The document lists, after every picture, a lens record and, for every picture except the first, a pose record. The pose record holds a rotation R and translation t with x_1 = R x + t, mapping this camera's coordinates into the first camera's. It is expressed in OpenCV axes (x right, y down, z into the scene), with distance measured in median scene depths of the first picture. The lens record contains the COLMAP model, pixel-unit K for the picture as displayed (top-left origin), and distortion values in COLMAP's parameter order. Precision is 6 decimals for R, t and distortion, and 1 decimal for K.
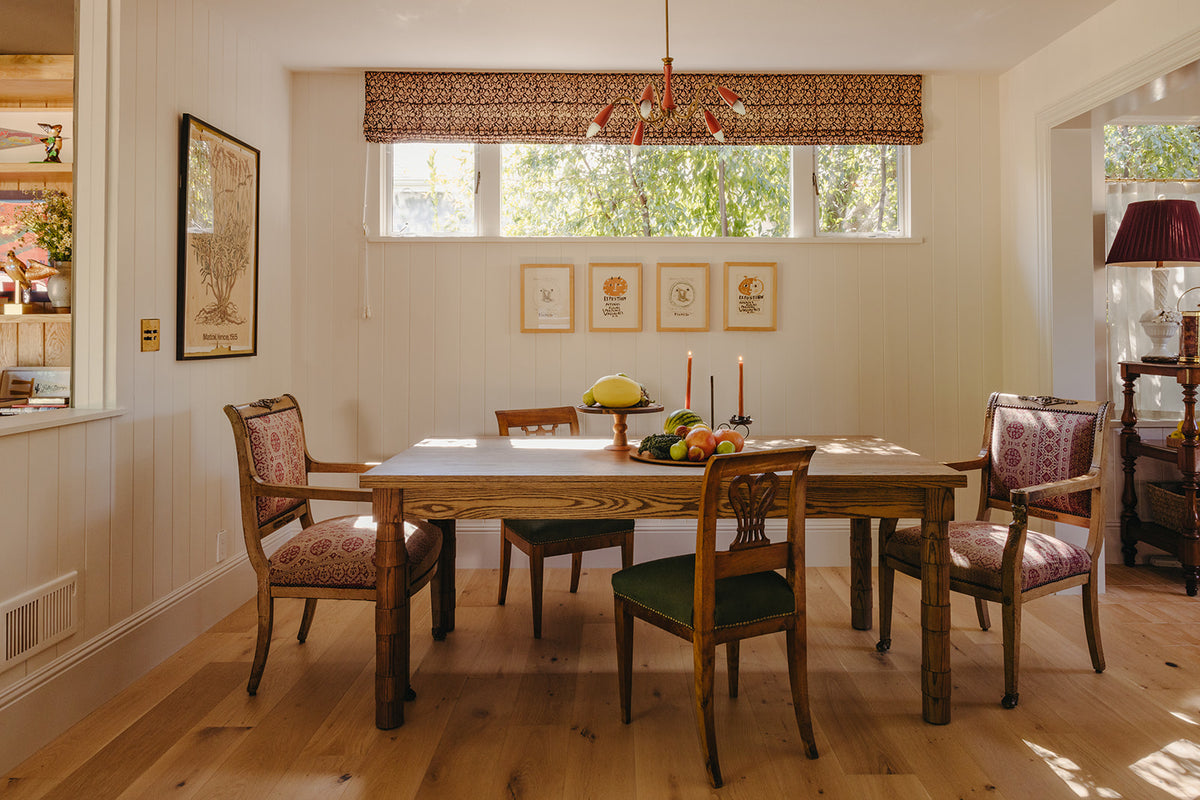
lens RADIAL K [[876.2, 0, 623.4], [0, 876.2, 307.5], [0, 0, 1]] dist [-0.006510, 0.009967]
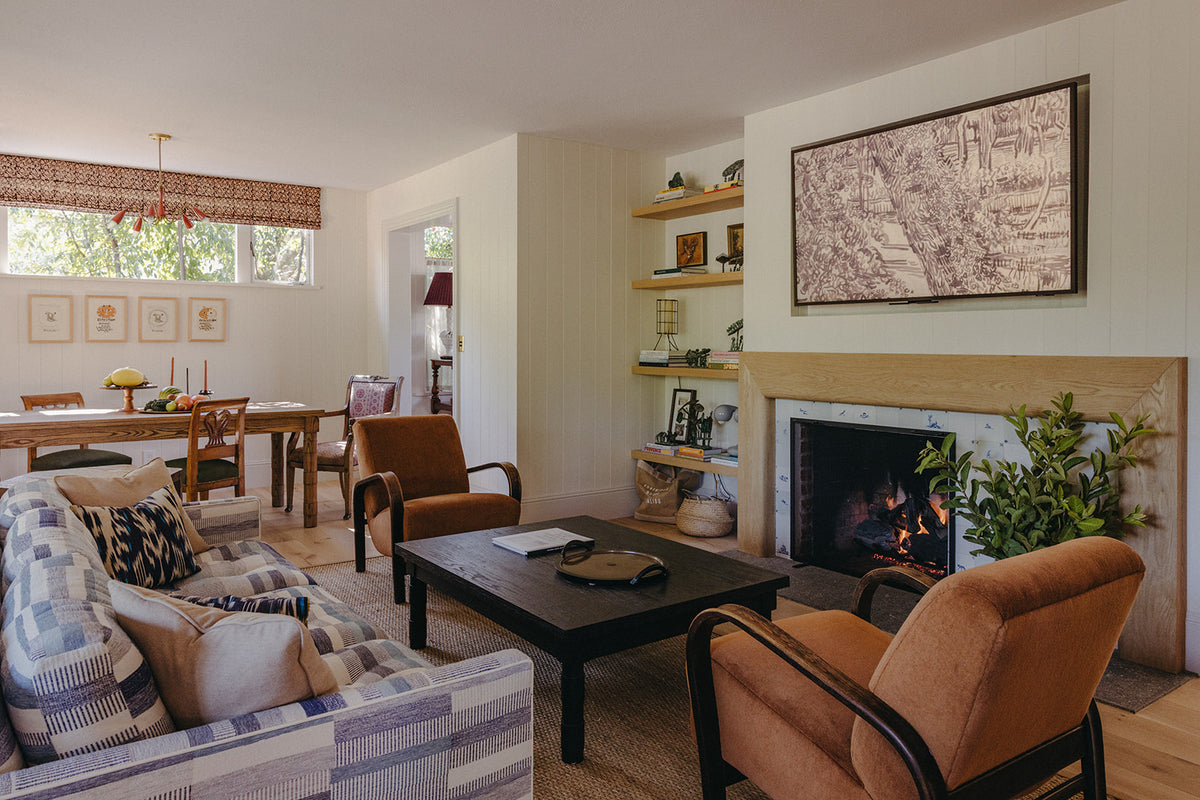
lens RADIAL K [[856.5, 0, 625.3], [0, 856.5, 352.9], [0, 0, 1]] dist [-0.001260, -0.000656]
pose [[0.813772, -0.006371, 0.581149, -0.136563], [-0.017535, 0.999216, 0.035507, -0.020808], [-0.580919, -0.039085, 0.813022, -0.677721]]
